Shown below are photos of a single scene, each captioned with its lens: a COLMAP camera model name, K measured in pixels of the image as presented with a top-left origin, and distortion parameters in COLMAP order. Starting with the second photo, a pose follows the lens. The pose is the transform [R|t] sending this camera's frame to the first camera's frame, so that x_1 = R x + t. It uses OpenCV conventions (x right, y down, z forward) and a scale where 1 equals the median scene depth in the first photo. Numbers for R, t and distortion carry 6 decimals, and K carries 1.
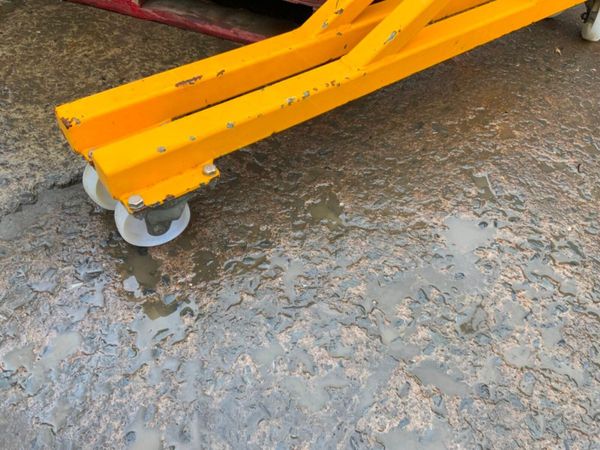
lens RADIAL K [[496.1, 0, 302.5], [0, 496.1, 226.5], [0, 0, 1]] dist [0.054662, -0.094435]
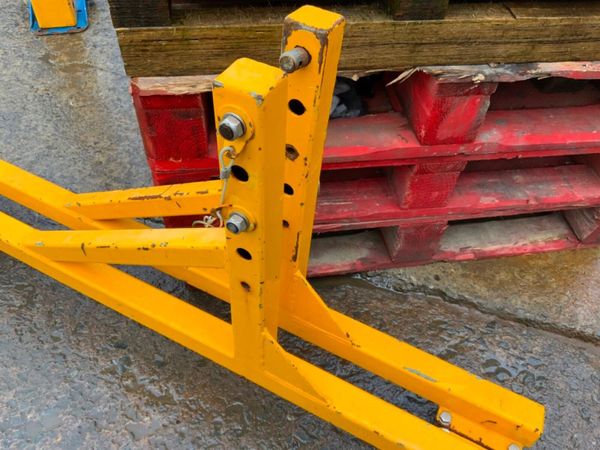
lens RADIAL K [[496.1, 0, 301.5], [0, 496.1, 227.3], [0, 0, 1]] dist [0.054662, -0.094435]
pose [[0.444165, 0.631663, -0.635389, 1.027754], [-0.706725, 0.682908, 0.184871, -0.940269], [0.550688, 0.366932, 0.749736, 0.442253]]
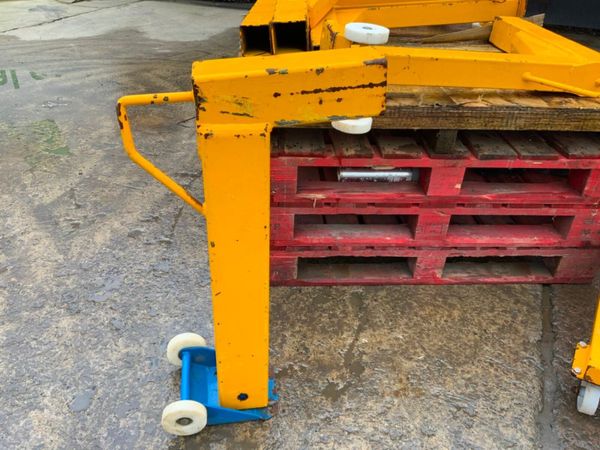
lens RADIAL K [[496.1, 0, 298.8], [0, 496.1, 225.0], [0, 0, 1]] dist [0.054662, -0.094435]
pose [[0.934354, -0.231368, 0.271019, -1.477753], [0.301710, 0.918336, -0.256182, -0.444156], [-0.189614, 0.321134, 0.927857, -0.502245]]
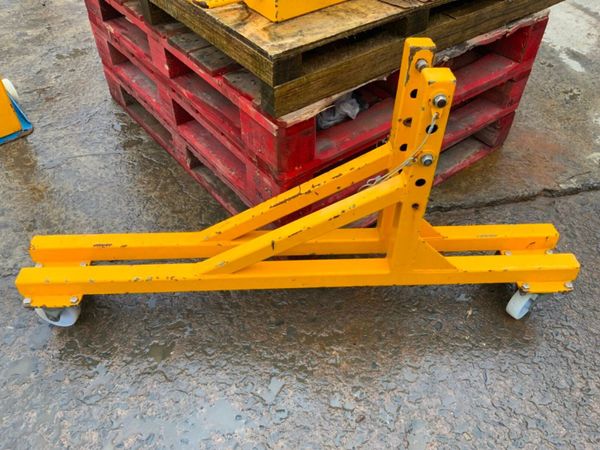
lens RADIAL K [[496.1, 0, 300.5], [0, 496.1, 228.4], [0, 0, 1]] dist [0.054662, -0.094435]
pose [[0.823424, 0.346350, -0.449461, 0.916926], [-0.405297, 0.913366, -0.038684, -0.473603], [0.397124, 0.214018, 0.892462, -0.219888]]
